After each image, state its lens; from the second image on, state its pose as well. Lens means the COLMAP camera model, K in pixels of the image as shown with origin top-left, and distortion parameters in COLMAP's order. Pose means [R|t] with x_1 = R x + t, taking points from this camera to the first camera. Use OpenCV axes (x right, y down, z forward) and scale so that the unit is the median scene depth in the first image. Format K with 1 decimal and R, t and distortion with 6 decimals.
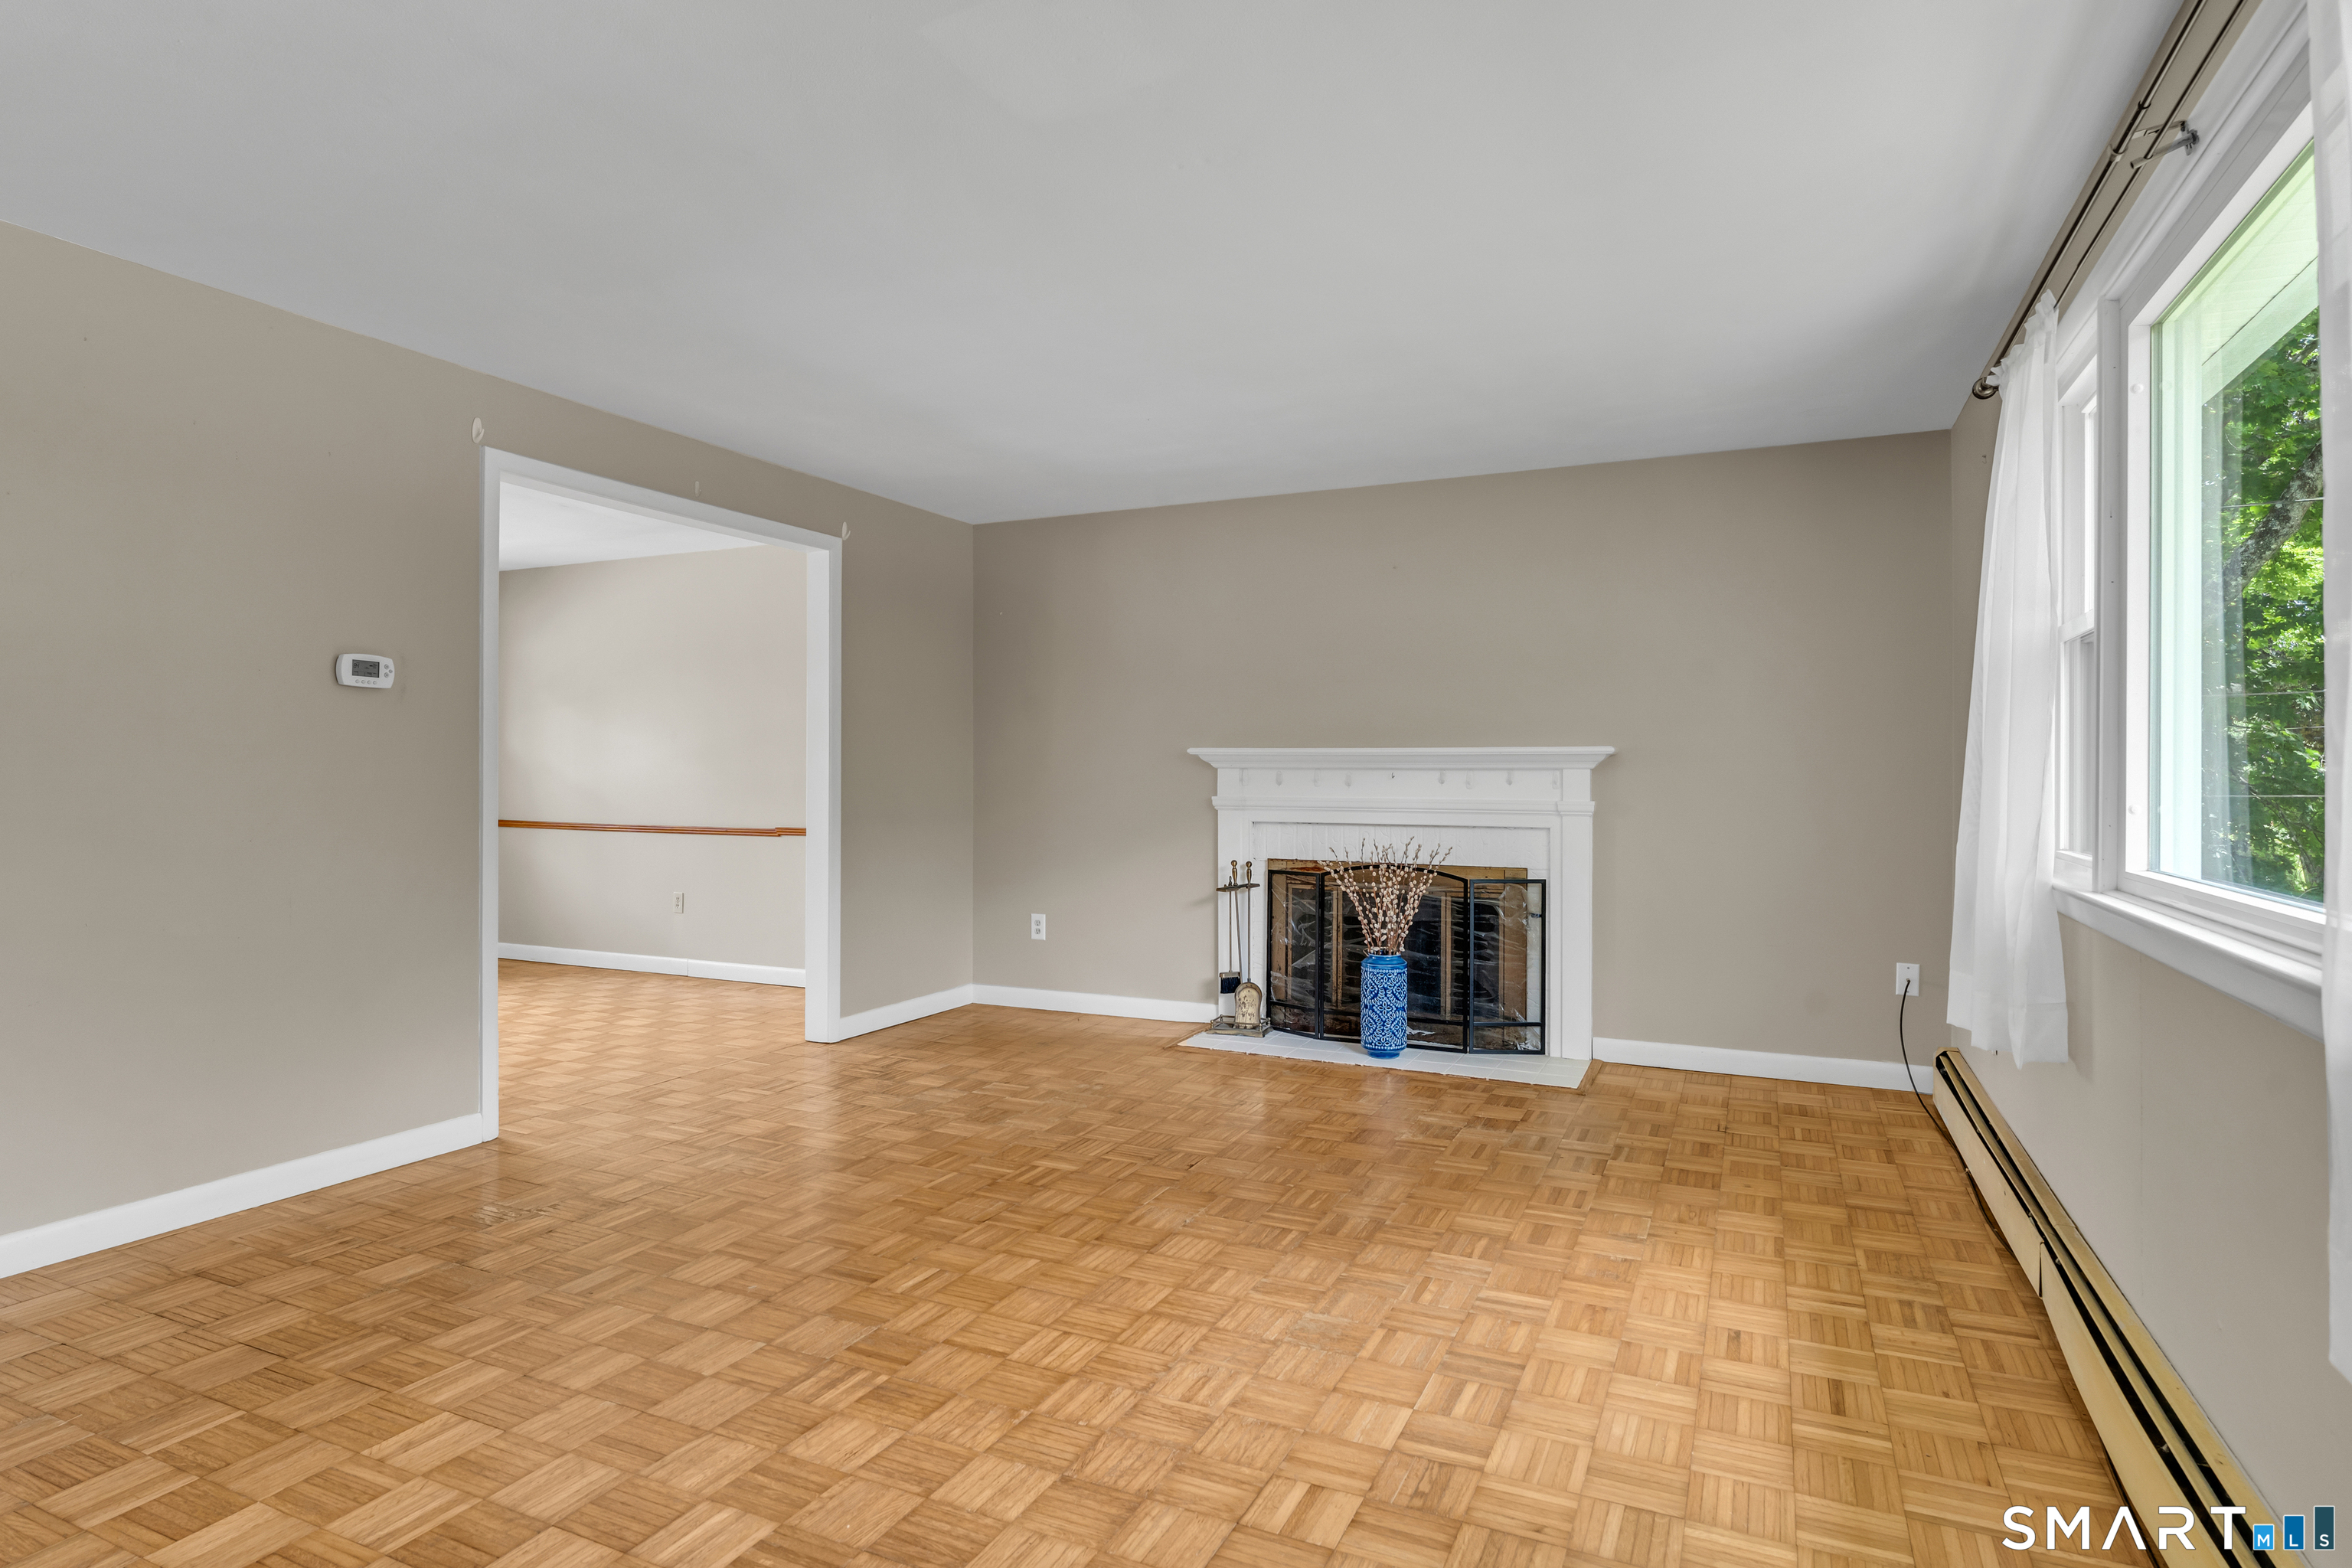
lens RADIAL K [[1273.4, 0, 1177.0], [0, 1273.4, 782.4], [0, 0, 1]] dist [-0.006993, -0.001347]
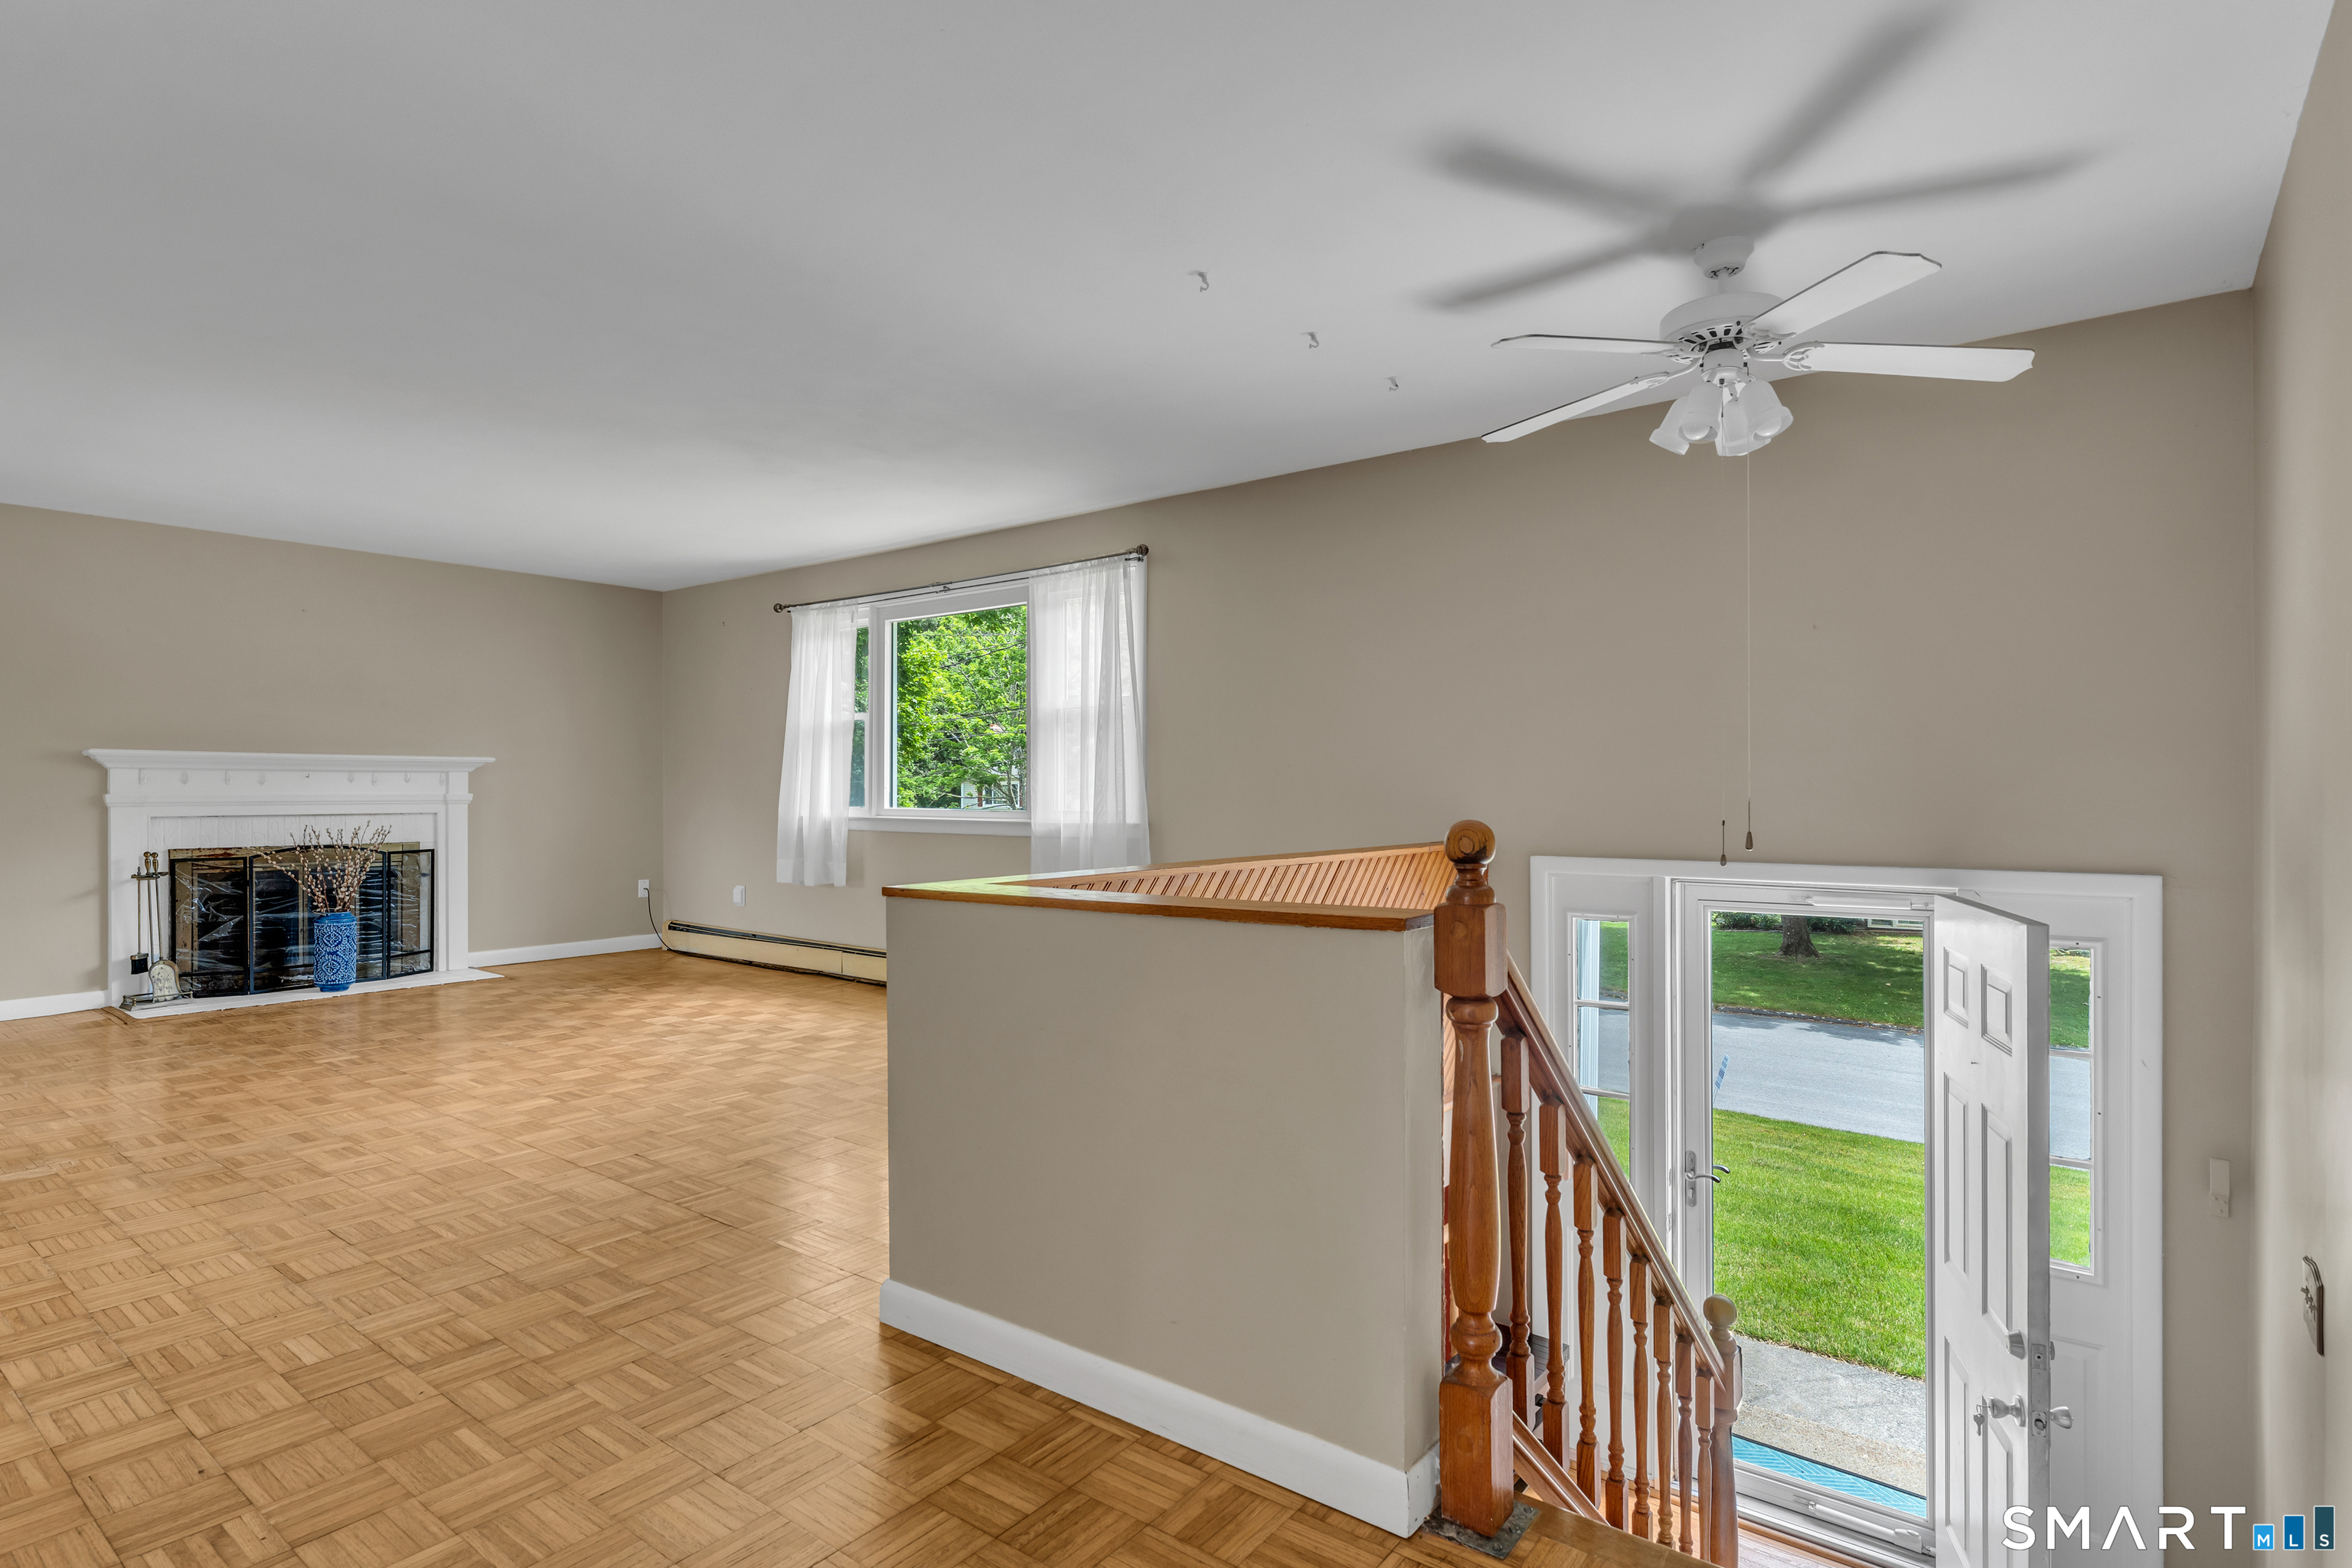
lens RADIAL K [[1215.8, 0, 1176.6], [0, 1215.8, 780.7], [0, 0, 1]] dist [-0.001607, -0.001061]
pose [[0.225682, -0.001803, 0.974199, -0.798898], [-0.000559, 0.999998, 0.001980, -0.003438], [-0.974201, -0.000992, 0.225680, -0.113785]]
